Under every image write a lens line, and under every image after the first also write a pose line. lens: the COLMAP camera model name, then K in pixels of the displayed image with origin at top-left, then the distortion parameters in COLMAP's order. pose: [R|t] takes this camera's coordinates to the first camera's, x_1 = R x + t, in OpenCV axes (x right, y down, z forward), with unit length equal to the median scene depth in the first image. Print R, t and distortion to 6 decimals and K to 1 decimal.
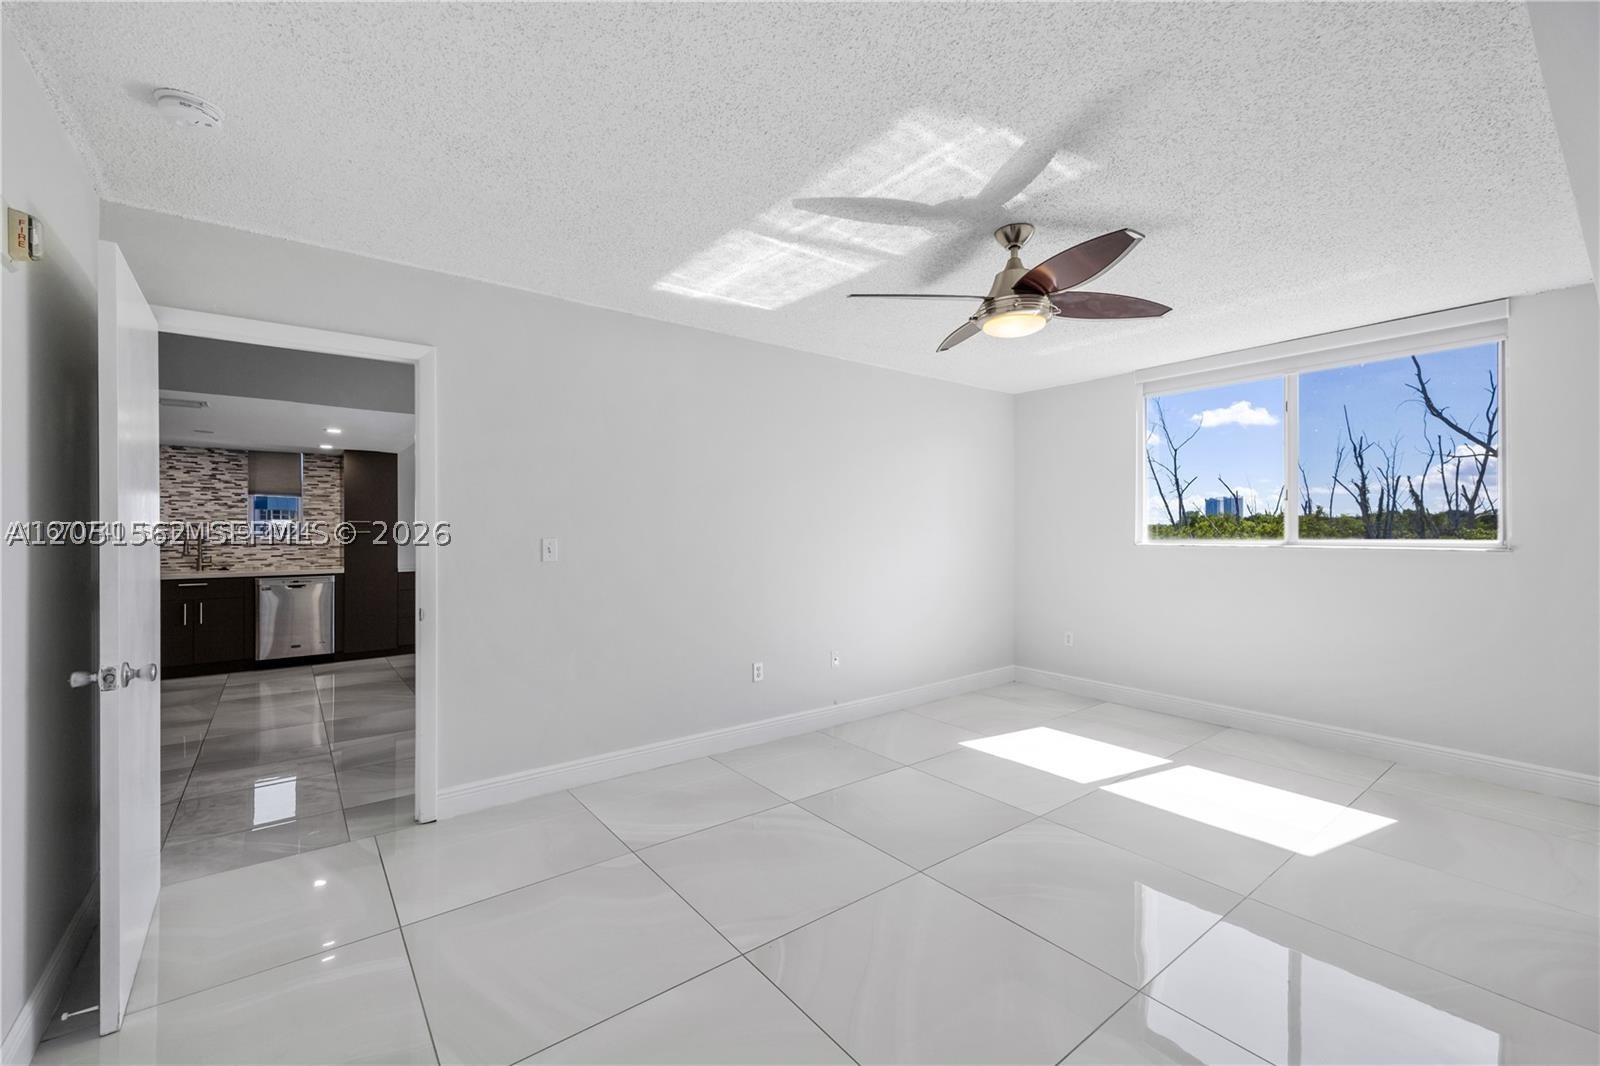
lens RADIAL K [[639.0, 0, 799.1], [0, 639.0, 529.0], [0, 0, 1]] dist [-0.003374, 0.000104]
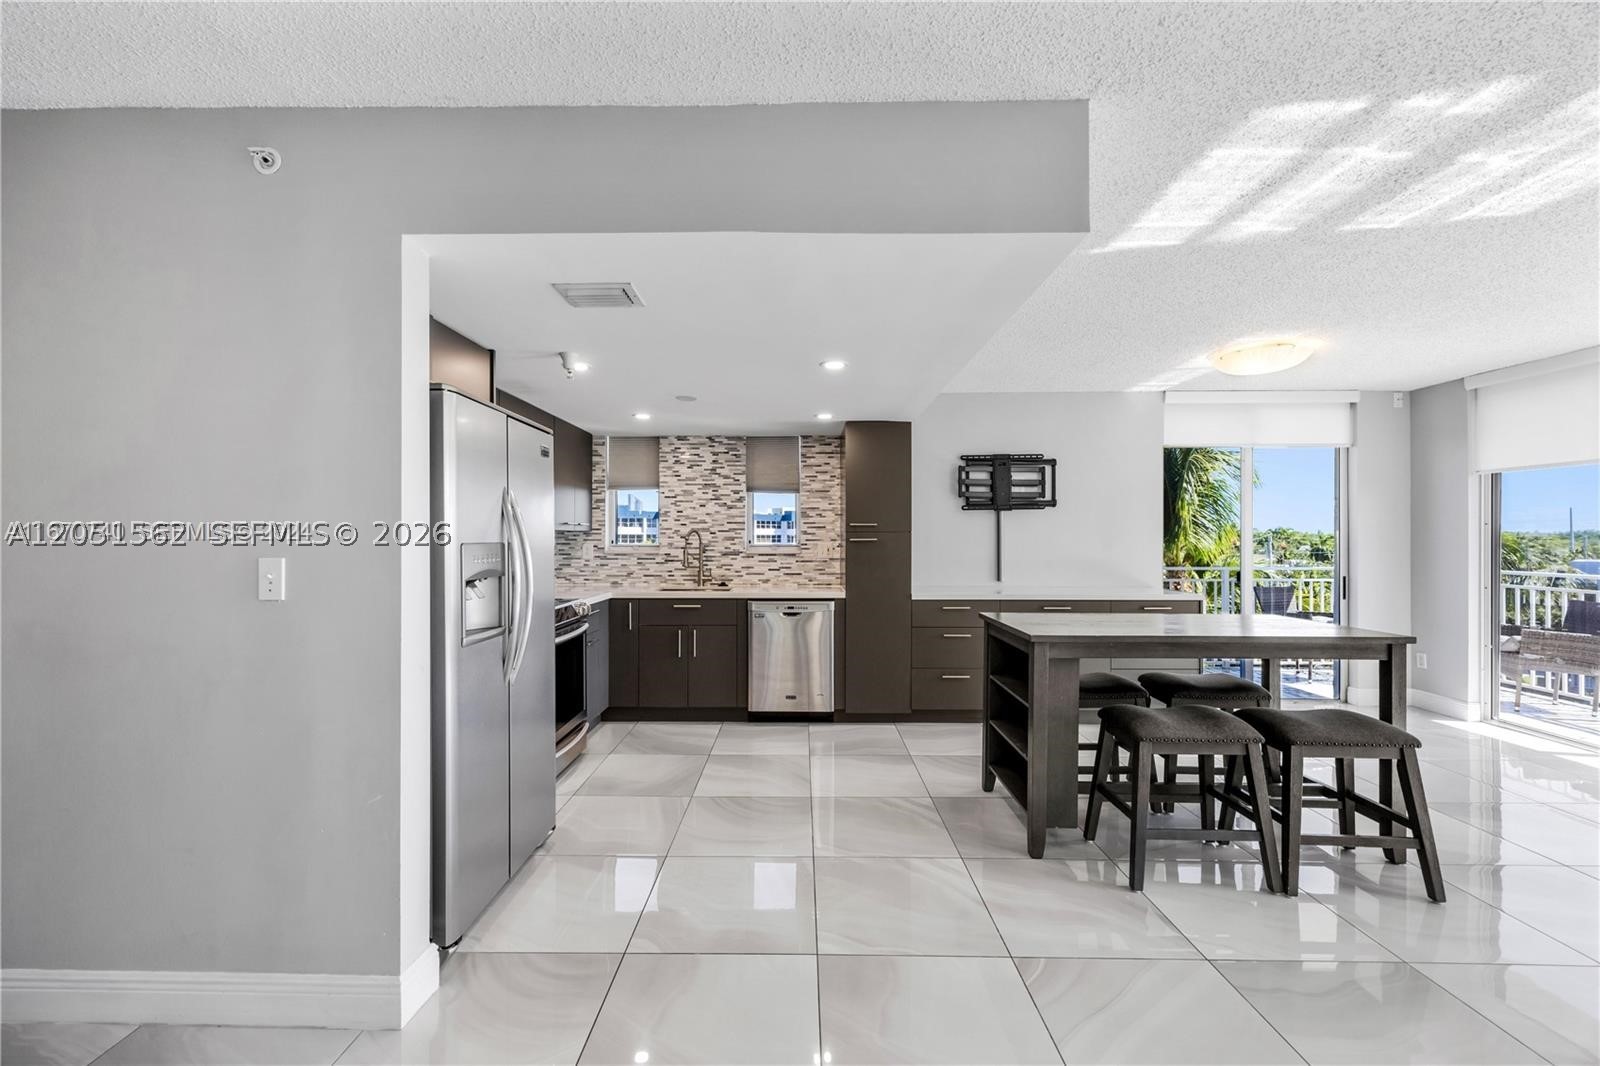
lens RADIAL K [[614.8, 0, 797.3], [0, 614.8, 536.2], [0, 0, 1]] dist [-0.001701, -0.000092]
pose [[0.772147, 0.000104, -0.635444, -0.331620], [-0.000656, 1.000000, -0.000634, 0.001913], [0.635443, 0.000906, 0.772147, 0.453682]]
